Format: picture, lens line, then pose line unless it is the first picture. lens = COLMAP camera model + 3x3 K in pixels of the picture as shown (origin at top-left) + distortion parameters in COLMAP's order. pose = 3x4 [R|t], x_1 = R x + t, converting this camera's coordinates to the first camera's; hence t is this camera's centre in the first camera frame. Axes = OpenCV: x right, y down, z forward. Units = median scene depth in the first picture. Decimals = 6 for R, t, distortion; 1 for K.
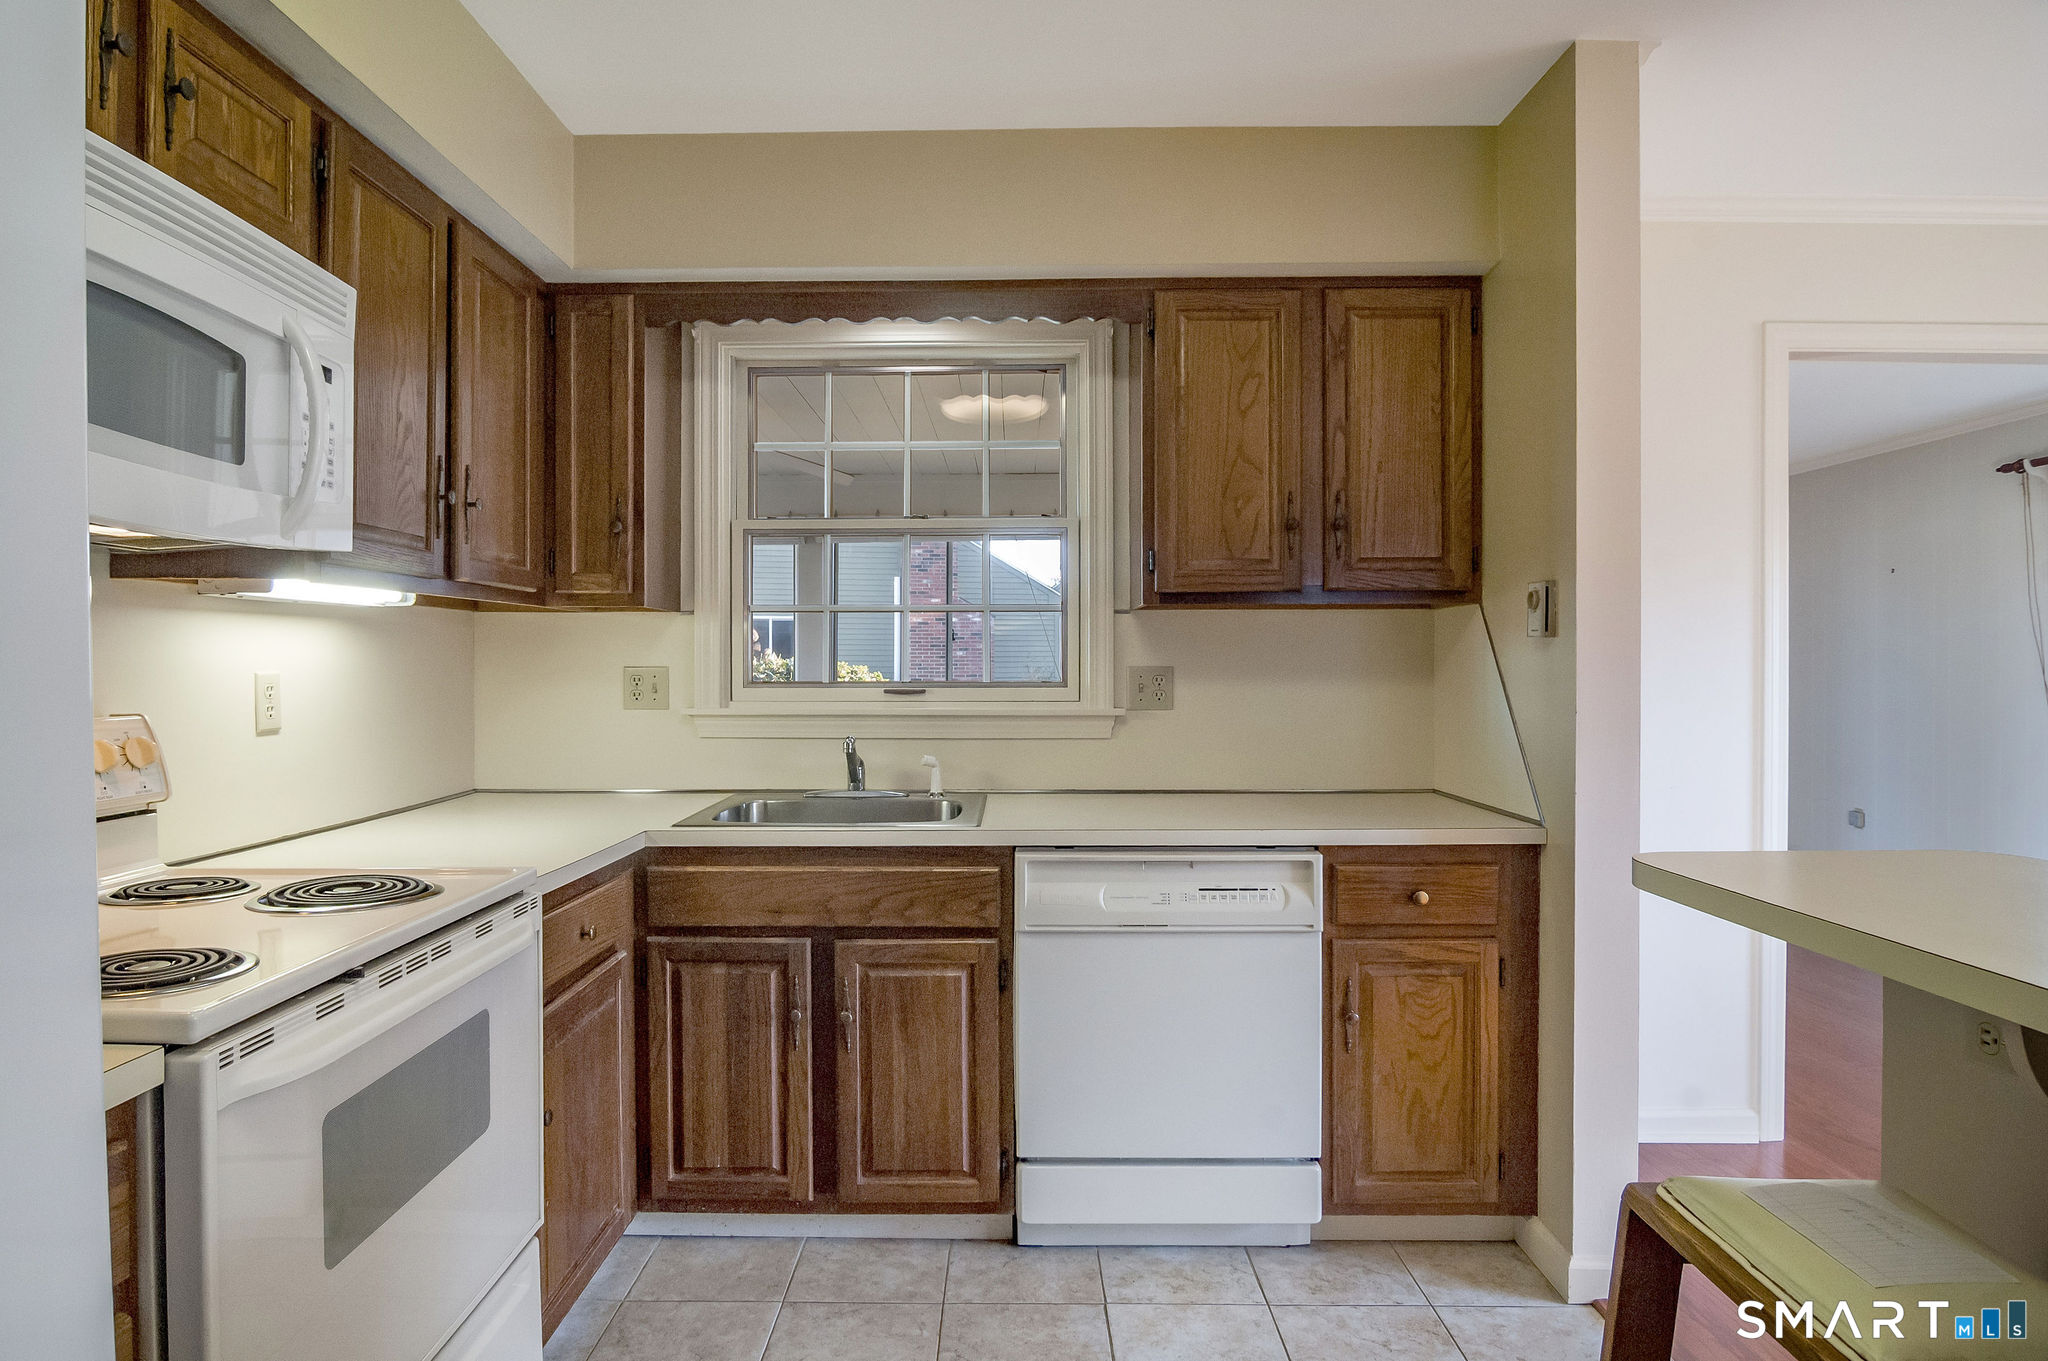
lens RADIAL K [[1137.2, 0, 1014.8], [0, 1137.2, 673.9], [0, 0, 1]] dist [-0.004538, 0.000361]
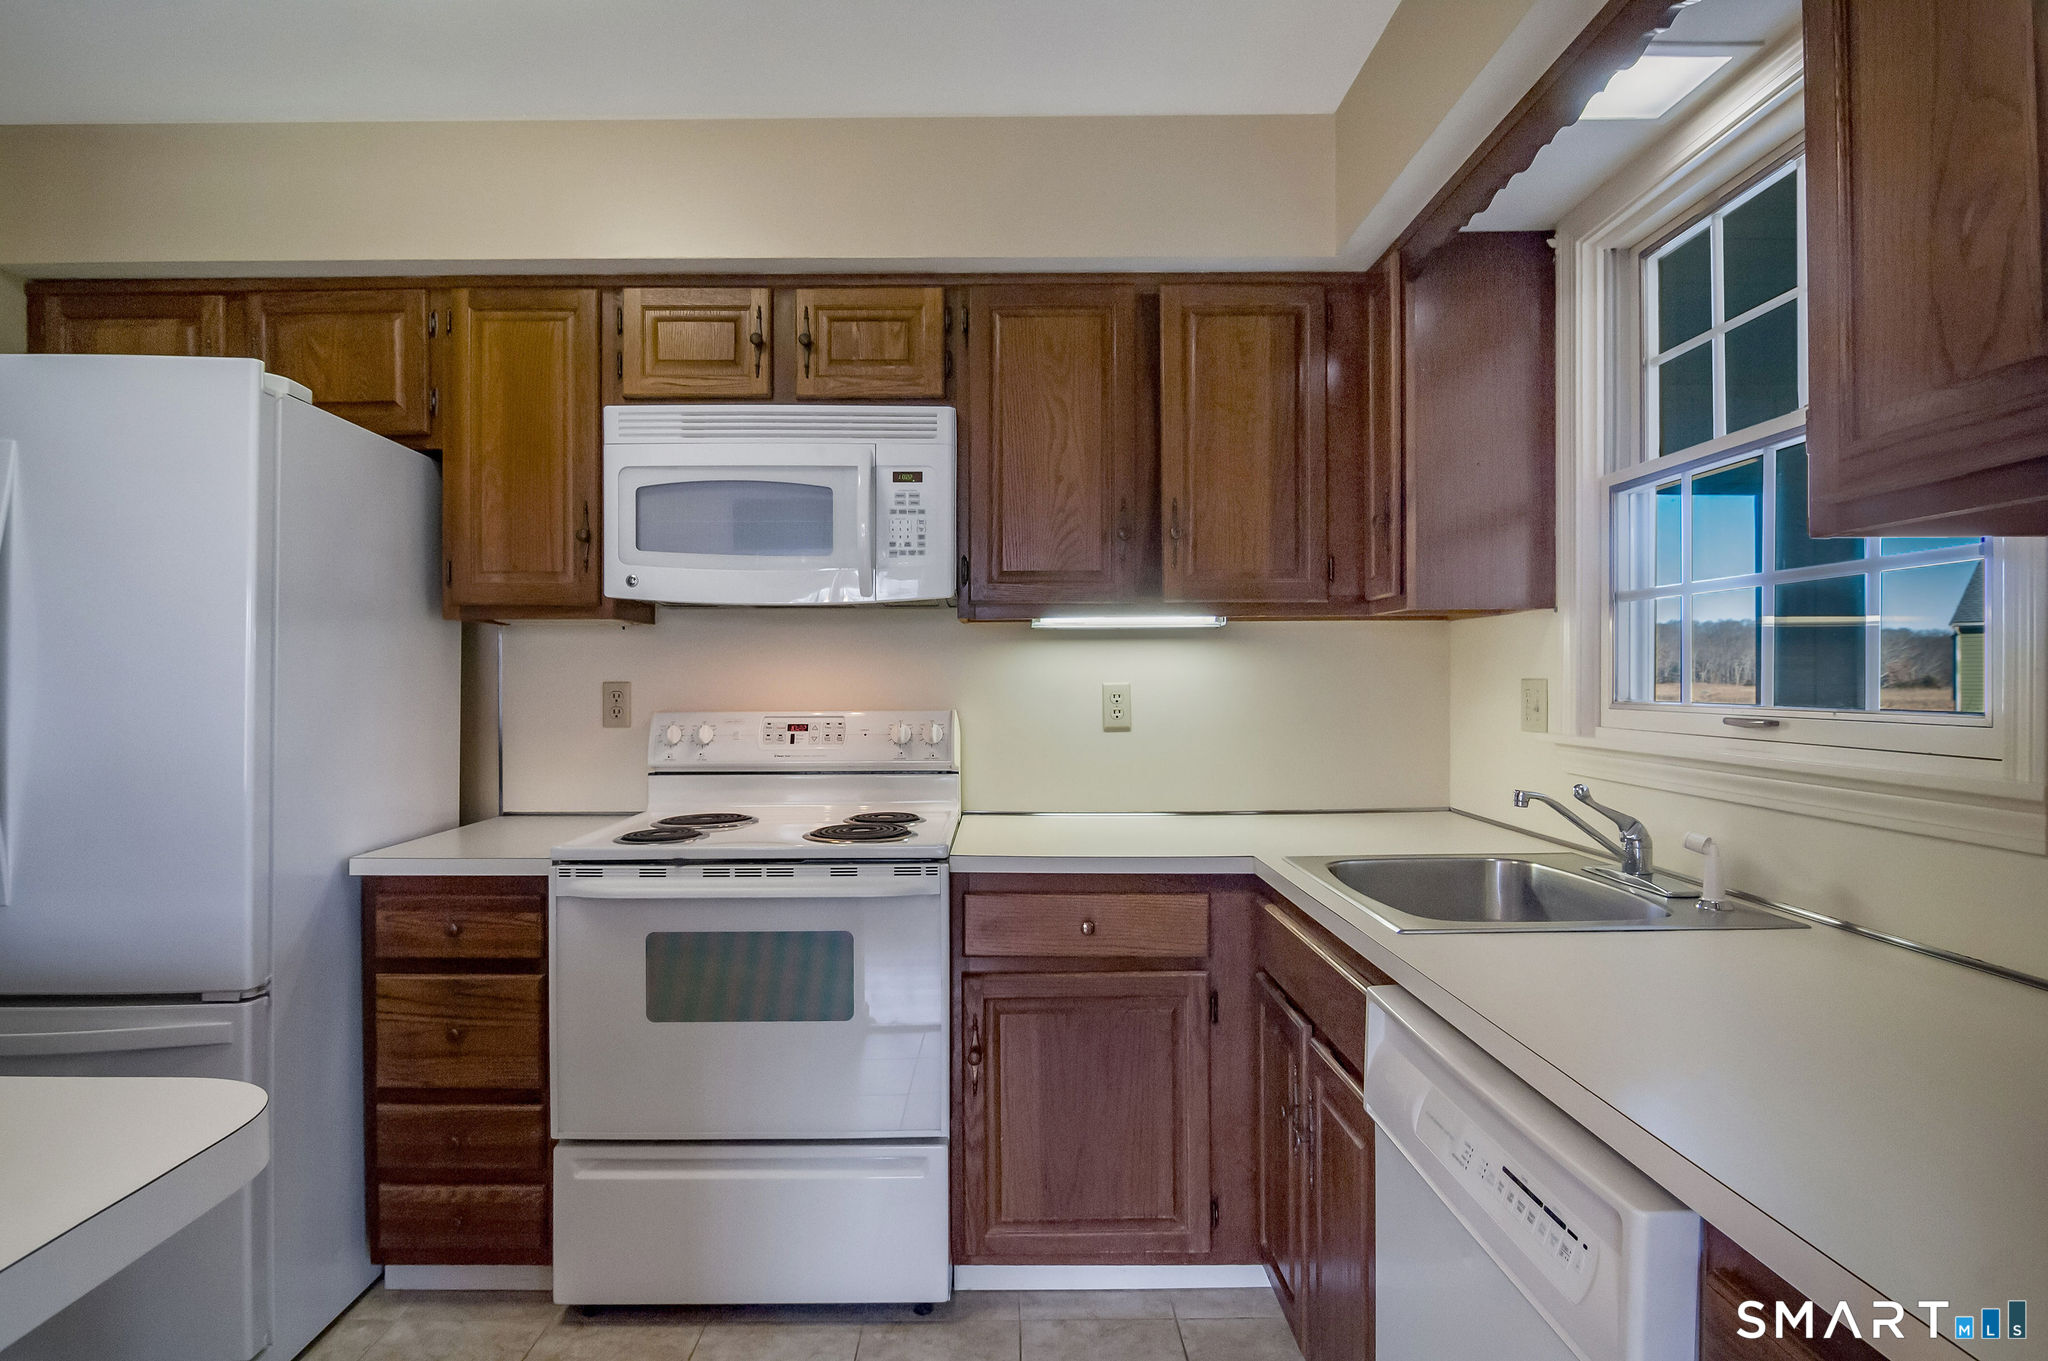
lens RADIAL K [[1137.2, 0, 1013.4], [0, 1137.2, 677.8], [0, 0, 1]] dist [-0.004538, 0.000361]
pose [[0.024135, 0.001701, -0.999707, 0.708657], [-0.007422, 0.999971, 0.001523, -0.009816], [0.999681, 0.007383, 0.024147, 0.919822]]
